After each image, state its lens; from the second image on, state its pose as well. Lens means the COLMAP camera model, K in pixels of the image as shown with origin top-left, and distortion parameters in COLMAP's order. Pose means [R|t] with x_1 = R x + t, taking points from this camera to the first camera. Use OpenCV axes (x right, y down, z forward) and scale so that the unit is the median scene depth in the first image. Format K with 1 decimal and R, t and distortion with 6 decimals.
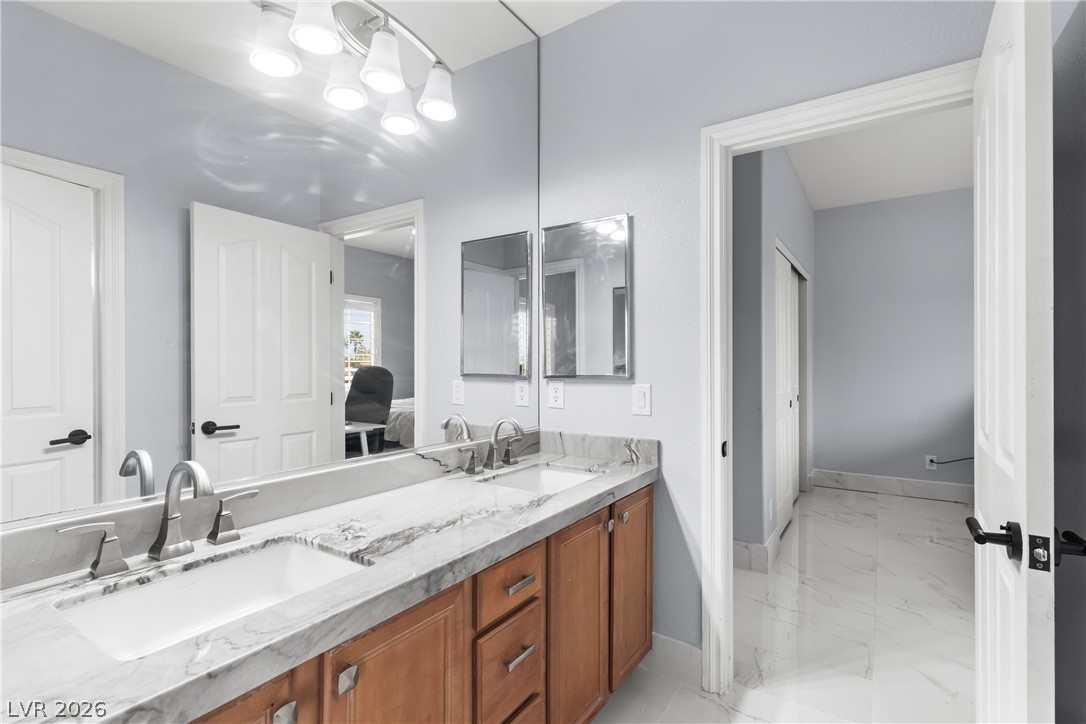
lens RADIAL K [[516.1, 0, 545.8], [0, 516.1, 364.6], [0, 0, 1]] dist [0.000063, -0.000538]
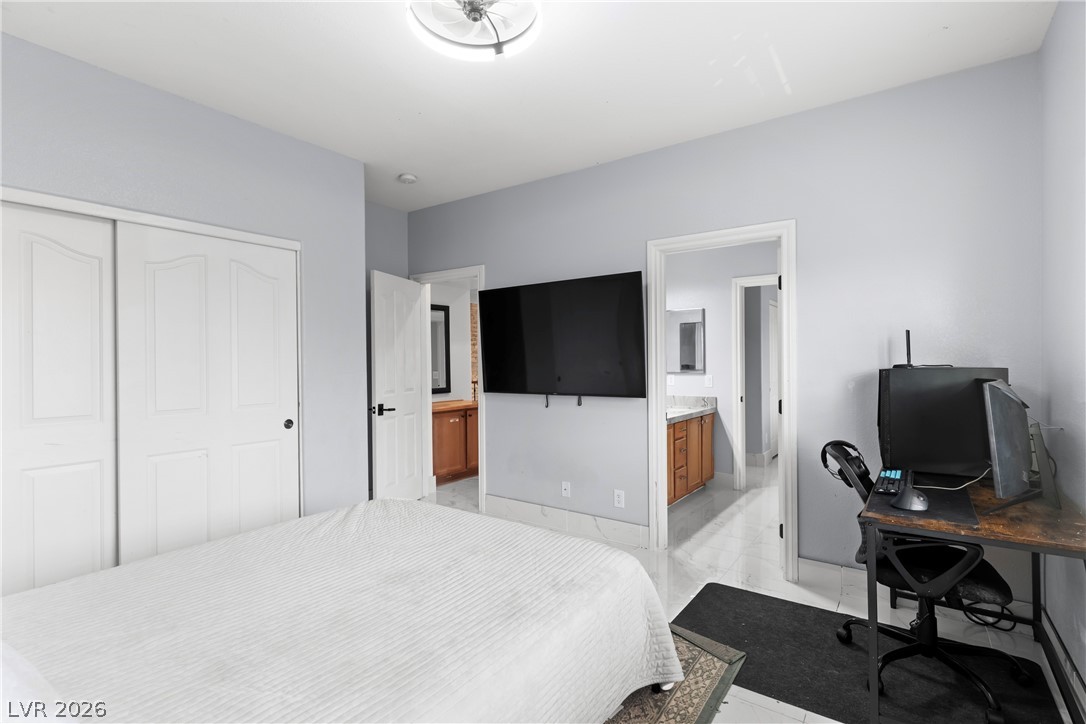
lens RADIAL K [[516.1, 0, 540.7], [0, 516.1, 361.4], [0, 0, 1]] dist [0.000063, -0.000538]
pose [[0.998873, -0.004713, -0.047233, -0.518718], [0.004544, 0.999983, -0.003681, -0.024411], [0.047250, 0.003462, 0.998877, -1.573709]]
